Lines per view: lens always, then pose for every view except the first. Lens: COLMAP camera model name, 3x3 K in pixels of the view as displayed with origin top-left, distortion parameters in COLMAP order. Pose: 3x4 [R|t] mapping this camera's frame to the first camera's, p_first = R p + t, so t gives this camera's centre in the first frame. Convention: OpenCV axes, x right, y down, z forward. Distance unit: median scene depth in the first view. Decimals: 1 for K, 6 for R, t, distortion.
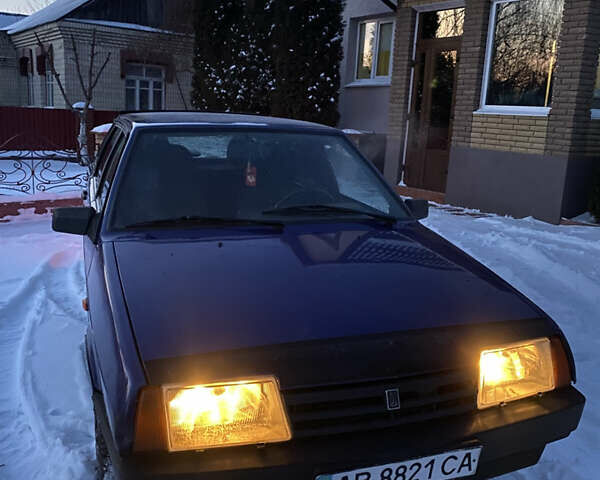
lens RADIAL K [[642.9, 0, 300.0], [0, 642.9, 240.0], [0, 0, 1]] dist [0.124190, -0.330342]
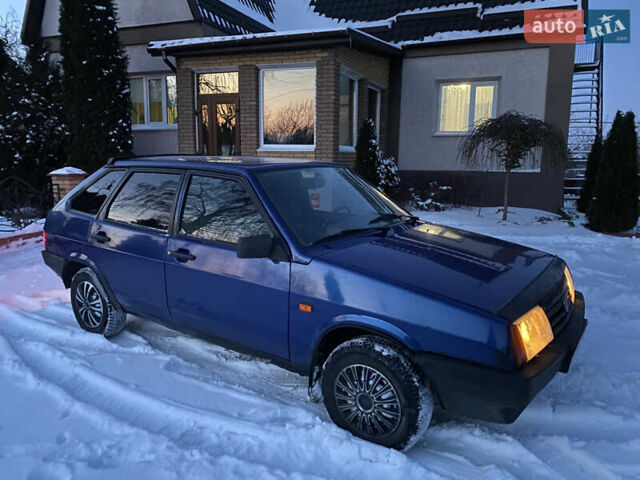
lens RADIAL K [[530.2, 0, 320.0], [0, 530.2, 240.0], [0, 0, 1]] dist [-0.003640, -0.003277]
pose [[0.792429, -0.131391, 0.595645, -0.273204], [0.144855, 0.989125, 0.025478, -0.017411], [-0.592514, 0.066093, 0.802844, 0.042226]]
